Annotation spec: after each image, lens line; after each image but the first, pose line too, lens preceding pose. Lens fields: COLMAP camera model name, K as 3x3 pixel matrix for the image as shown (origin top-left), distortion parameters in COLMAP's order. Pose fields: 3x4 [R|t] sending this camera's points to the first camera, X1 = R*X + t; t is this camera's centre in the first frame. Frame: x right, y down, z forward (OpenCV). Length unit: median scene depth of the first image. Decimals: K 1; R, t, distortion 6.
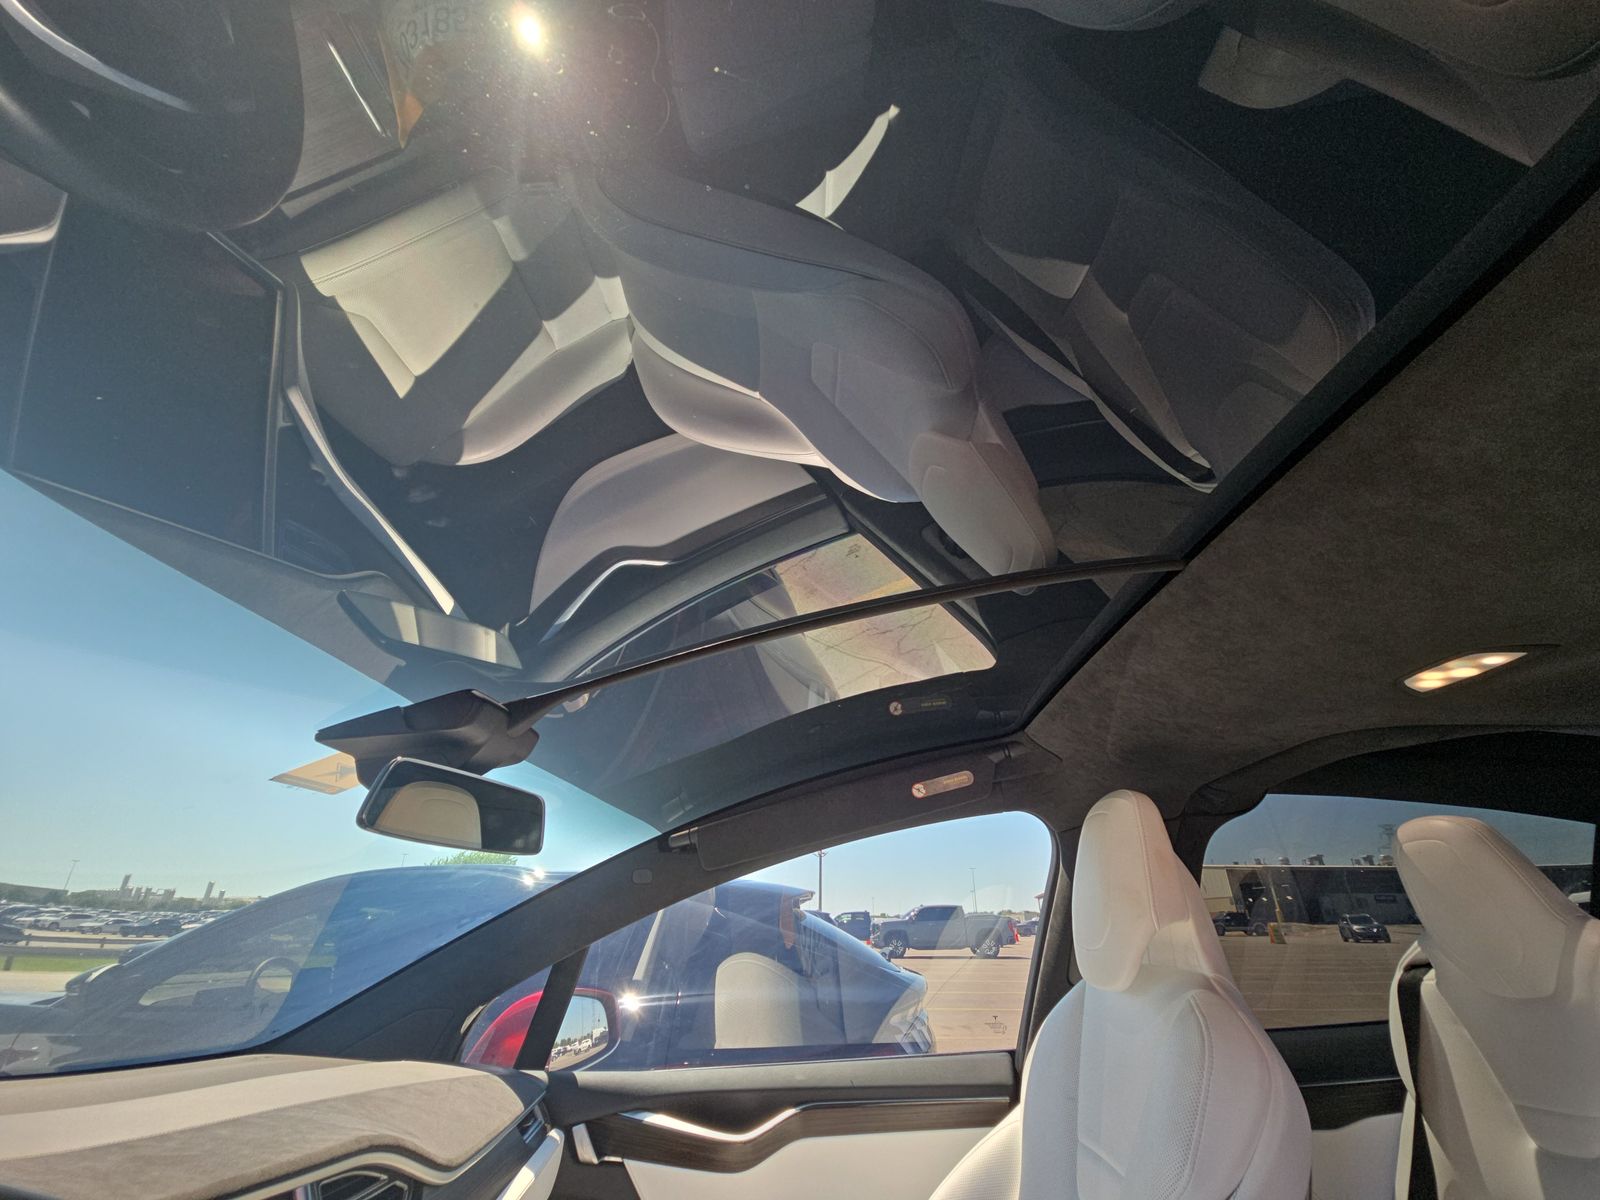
lens RADIAL K [[637.8, 0, 799.0], [0, 637.8, 609.7], [0, 0, 1]] dist [0.014215, -0.011005]
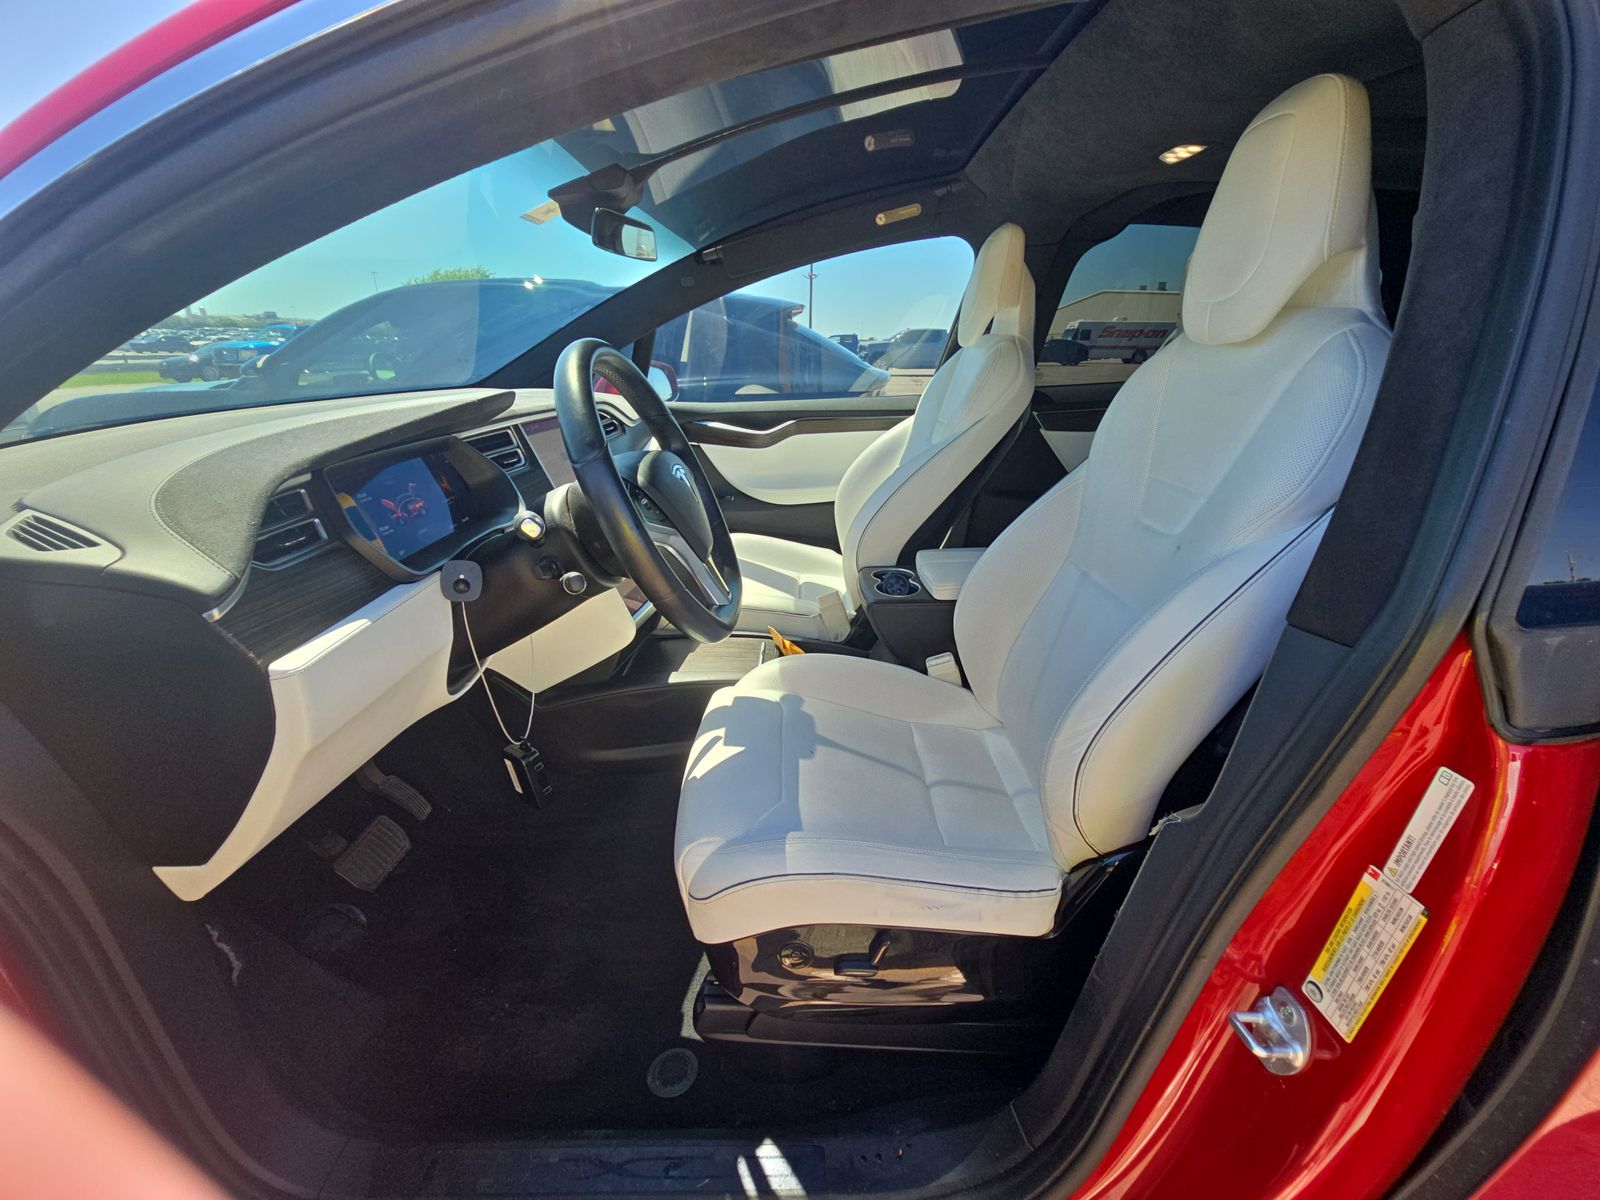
lens RADIAL K [[637.8, 0, 799.0], [0, 637.8, 609.7], [0, 0, 1]] dist [0.014215, -0.011005]
pose [[0.999873, 0.001034, 0.015887, -0.012569], [-0.012611, 0.660501, 0.750720, -0.190841], [-0.009717, -0.750825, 0.660430, -0.535519]]
